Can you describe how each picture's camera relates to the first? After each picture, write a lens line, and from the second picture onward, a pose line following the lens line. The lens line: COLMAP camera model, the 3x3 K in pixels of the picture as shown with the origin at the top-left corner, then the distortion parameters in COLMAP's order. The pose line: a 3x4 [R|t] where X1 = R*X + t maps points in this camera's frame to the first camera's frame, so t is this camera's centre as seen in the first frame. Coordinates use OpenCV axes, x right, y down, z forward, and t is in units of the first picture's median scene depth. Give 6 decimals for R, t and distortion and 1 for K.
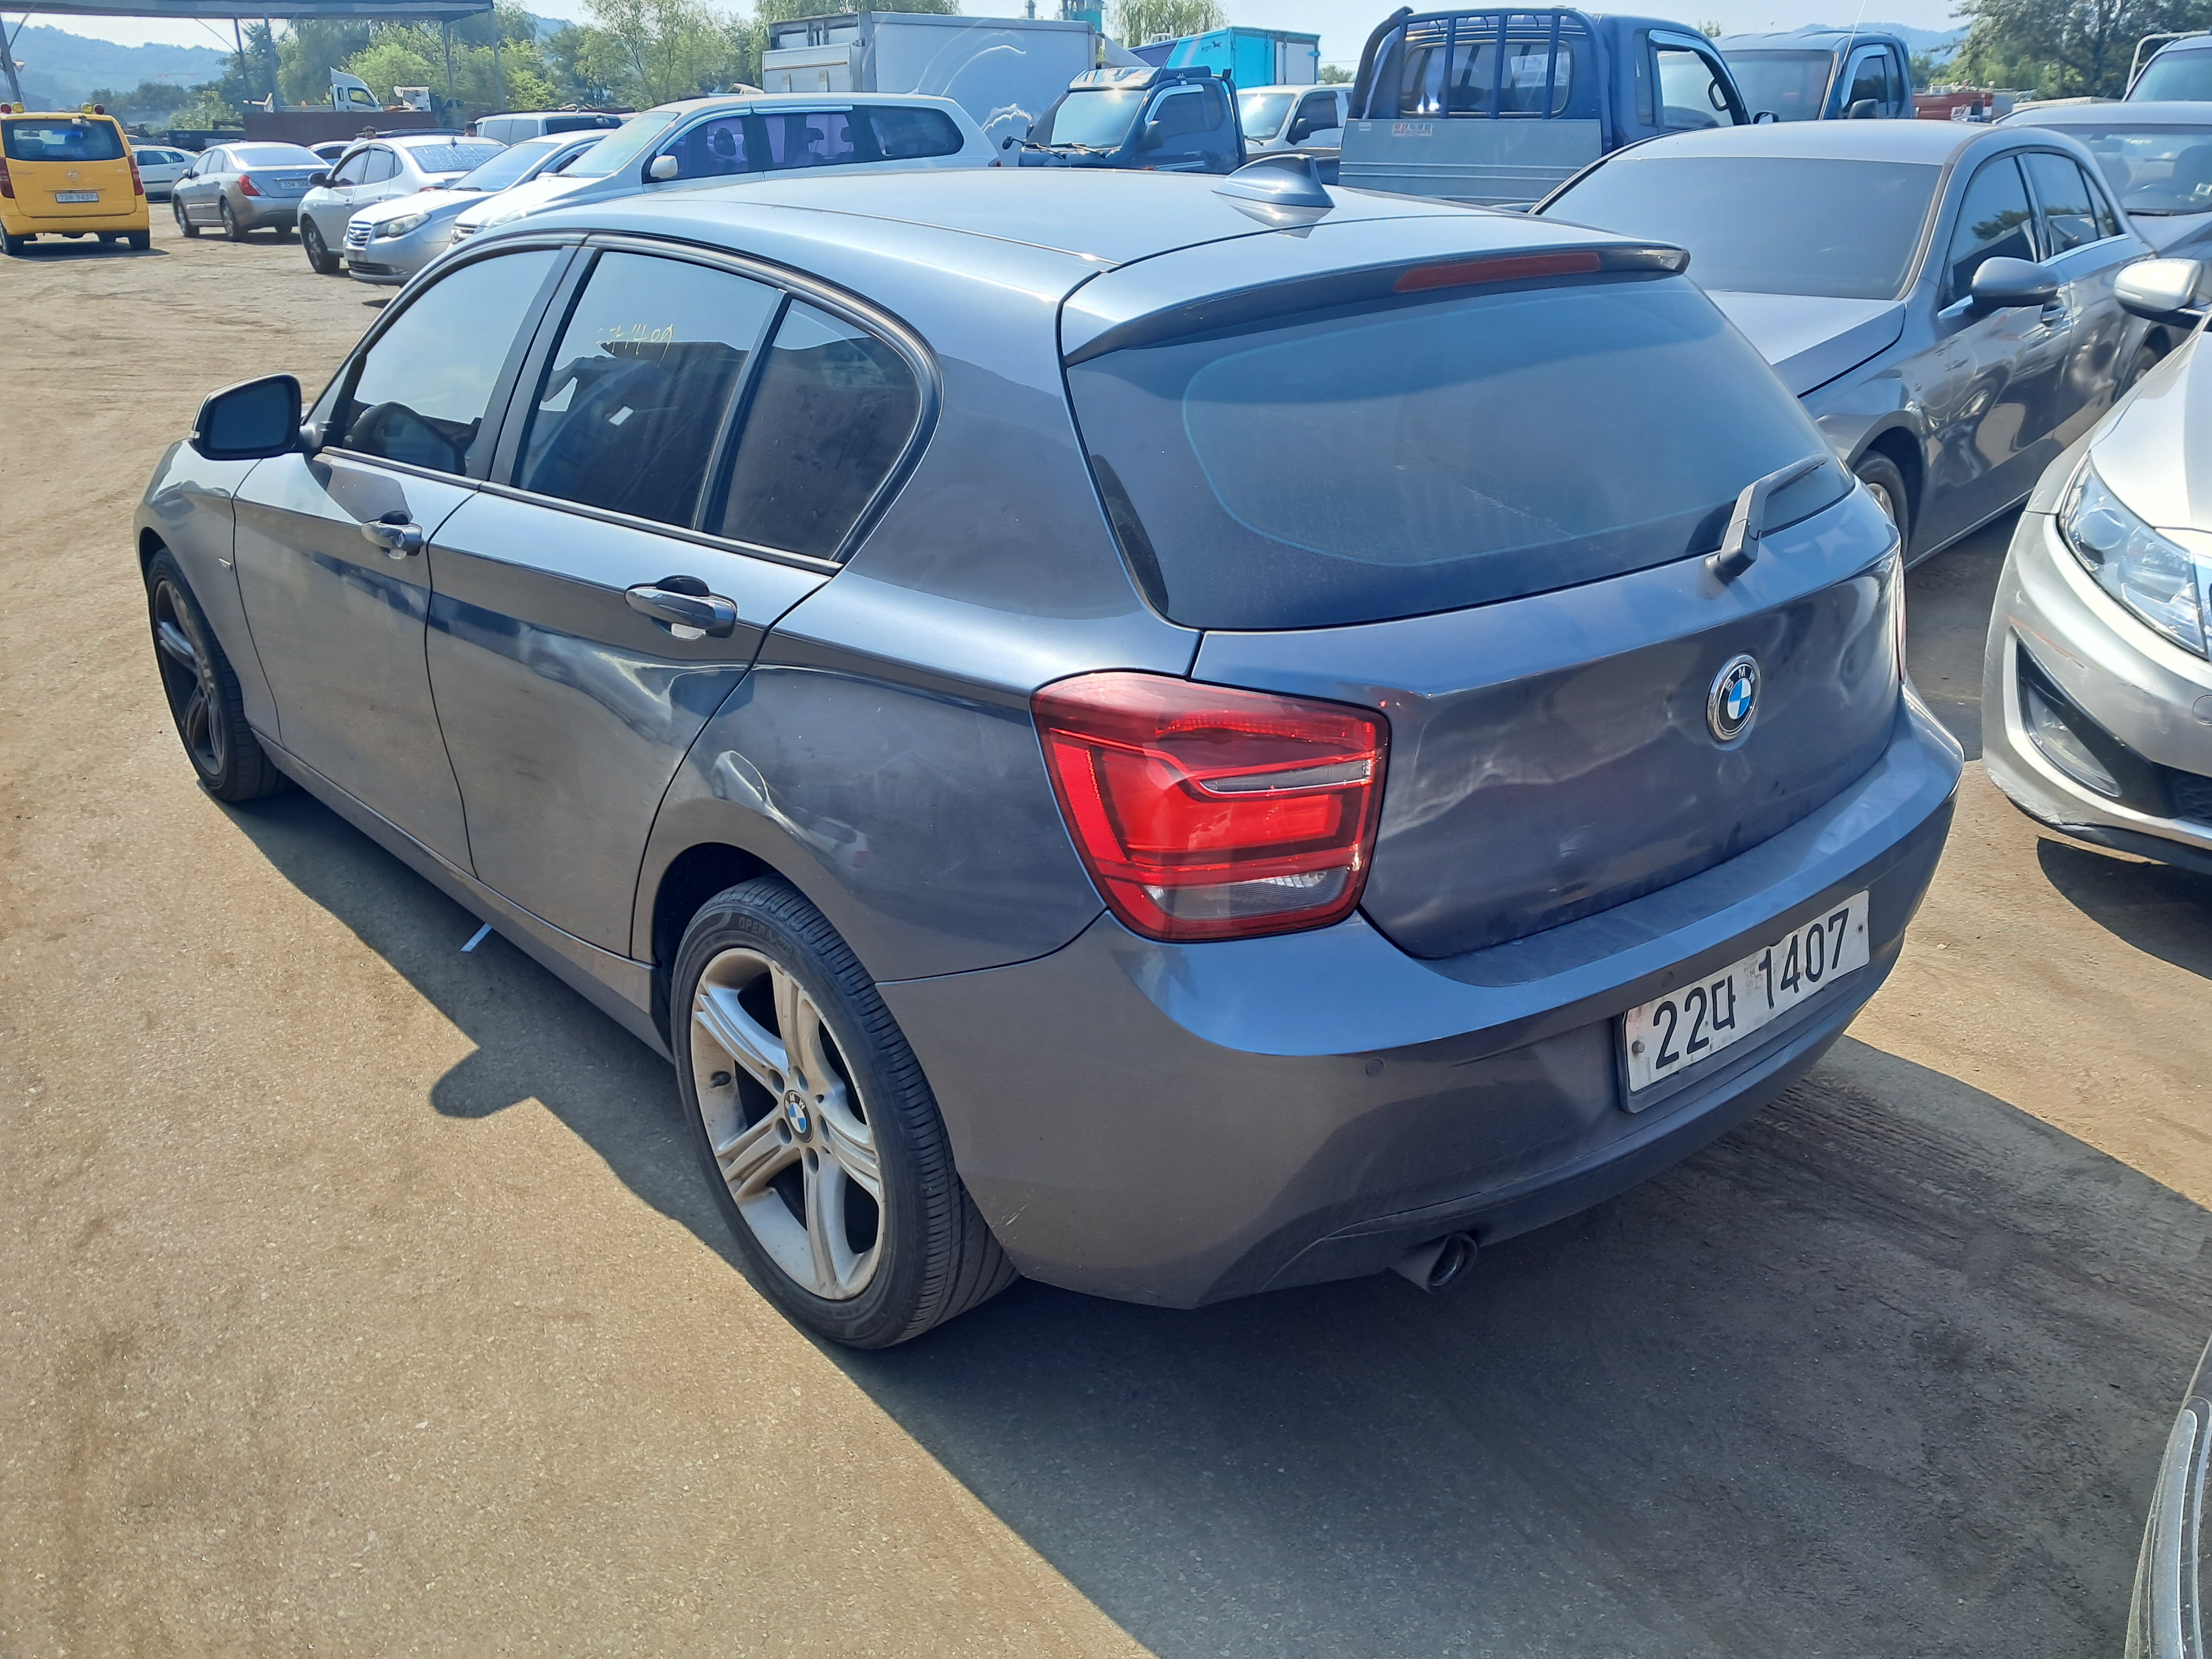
lens RADIAL K [[1700.5, 0, 1050.9], [0, 1700.5, 831.2], [0, 0, 1]] dist [0.007850, -0.001265]
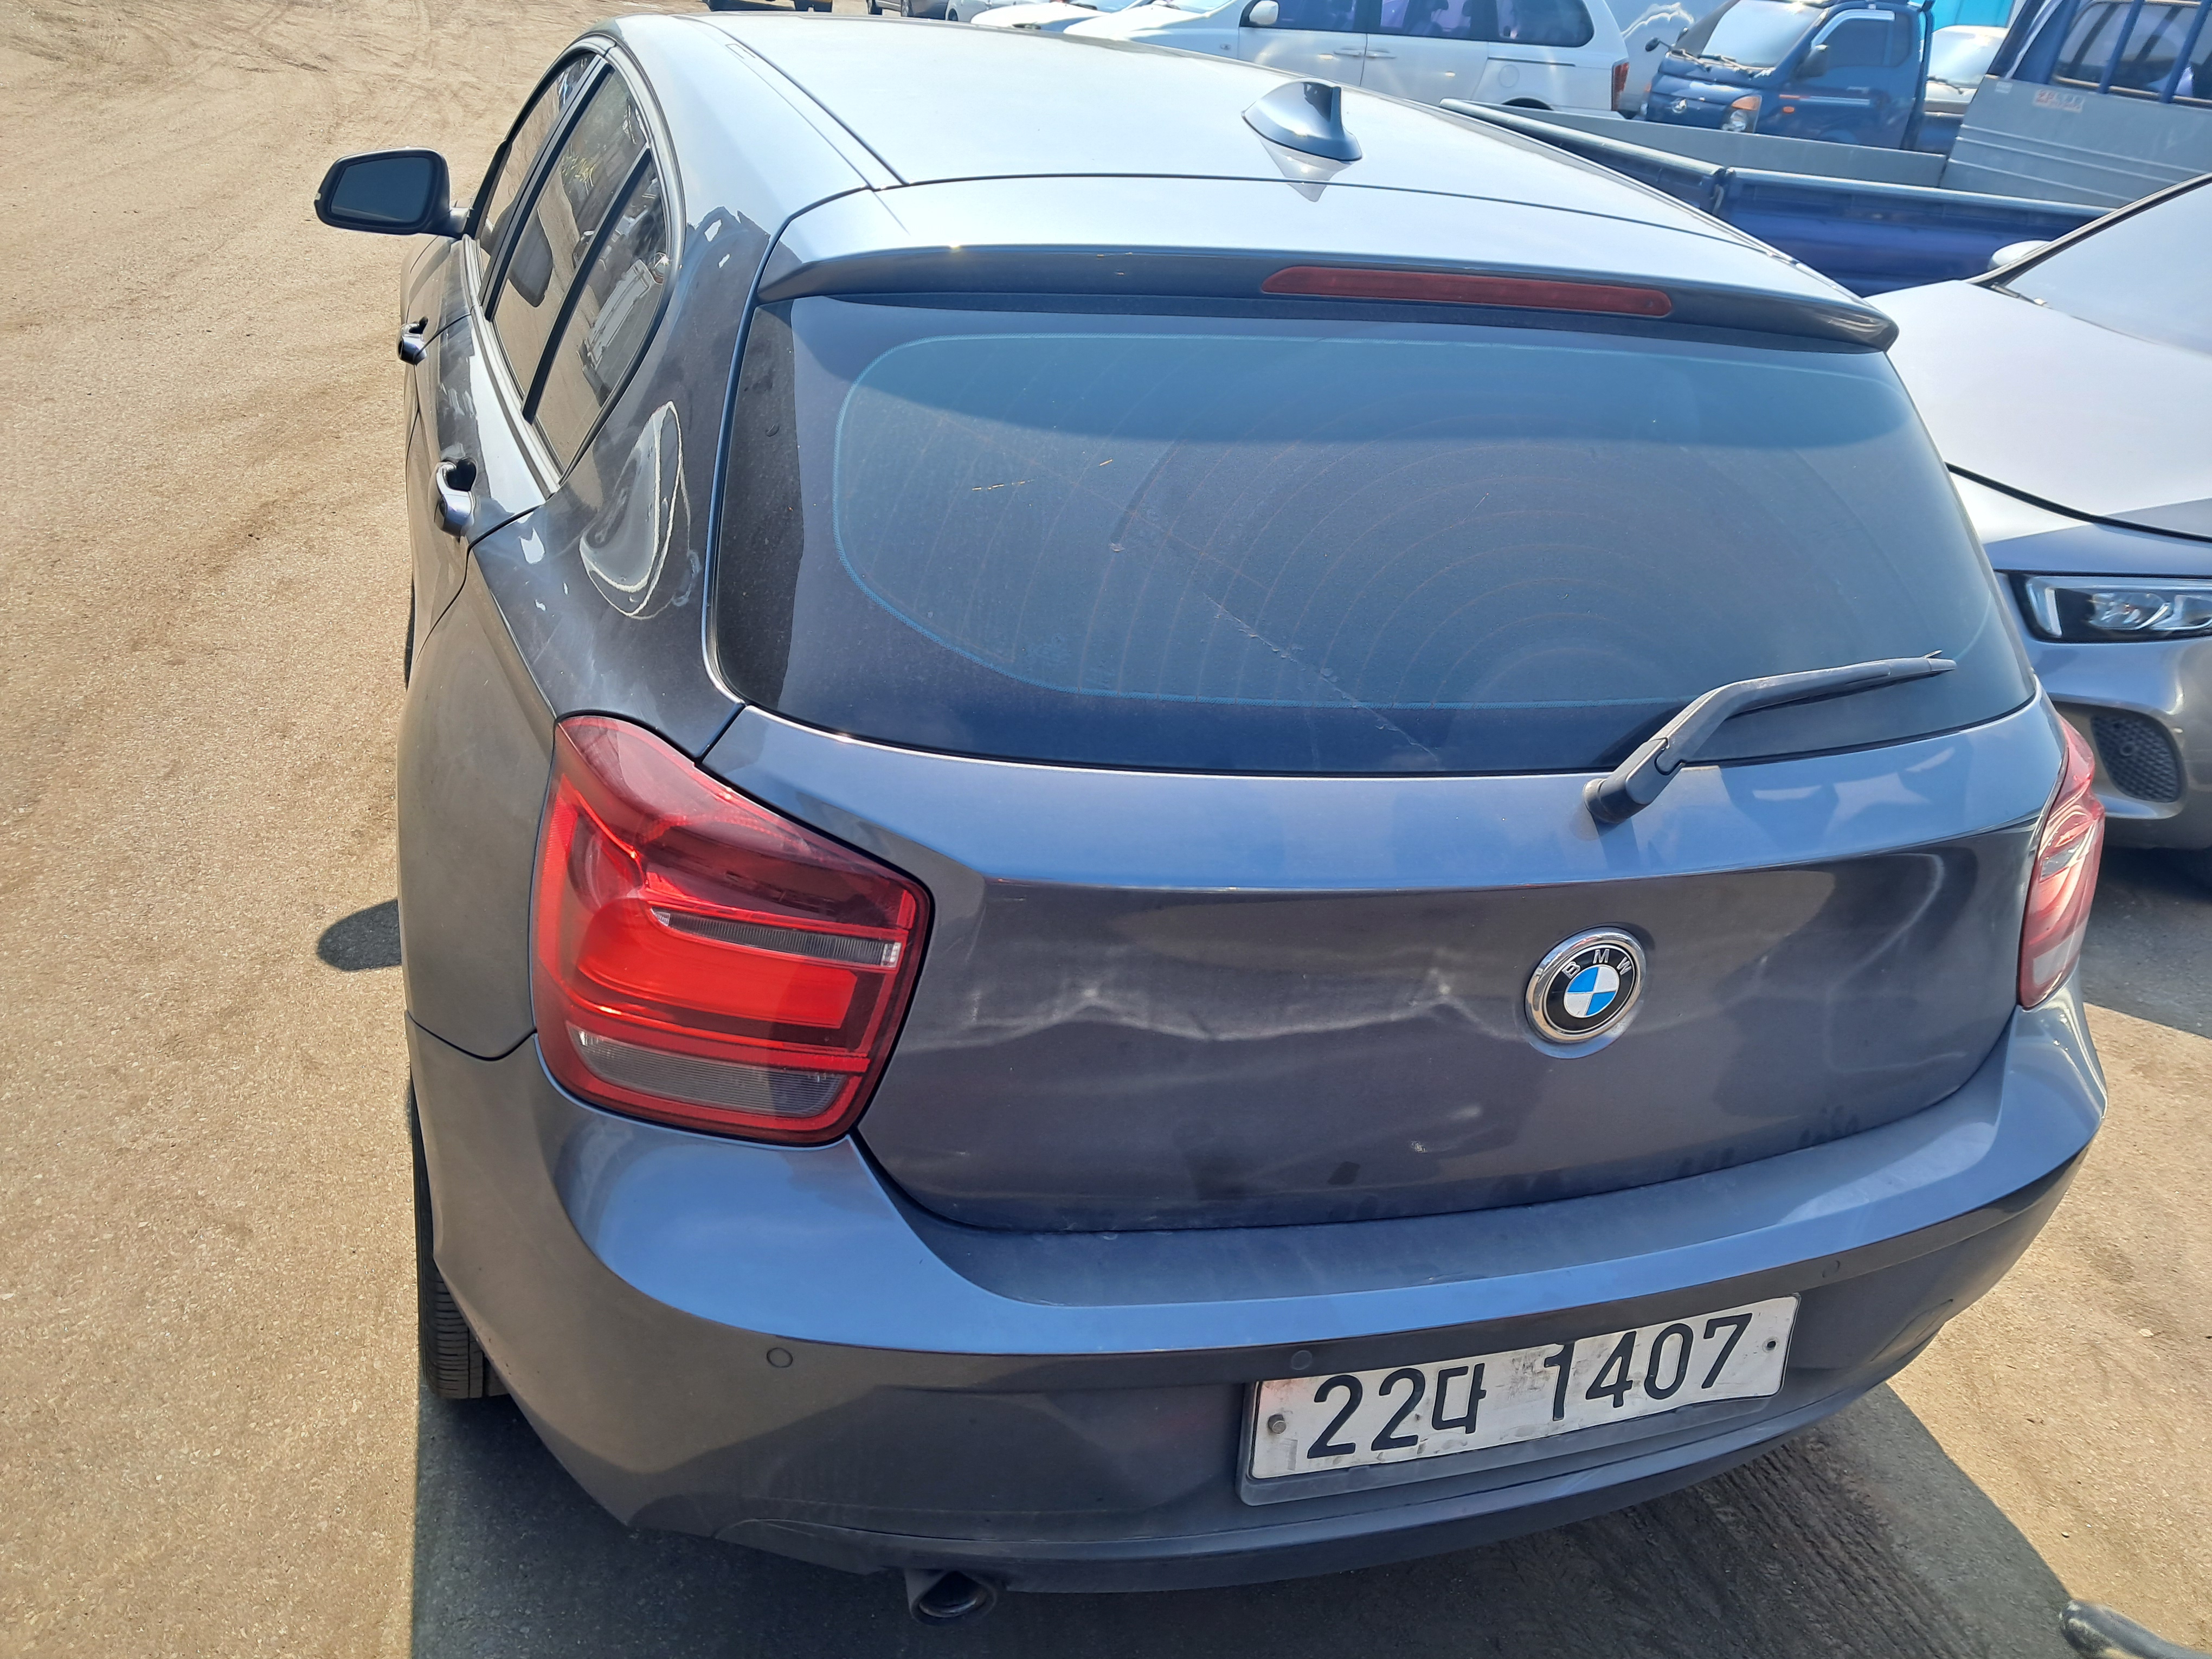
lens RADIAL K [[1700.5, 0, 1050.9], [0, 1700.5, 831.2], [0, 0, 1]] dist [0.007850, -0.001265]
pose [[0.926255, 0.276103, -0.256552, 0.346240], [-0.257691, 0.960667, 0.103512, -0.146533], [0.275041, -0.029767, 0.960972, 0.284341]]
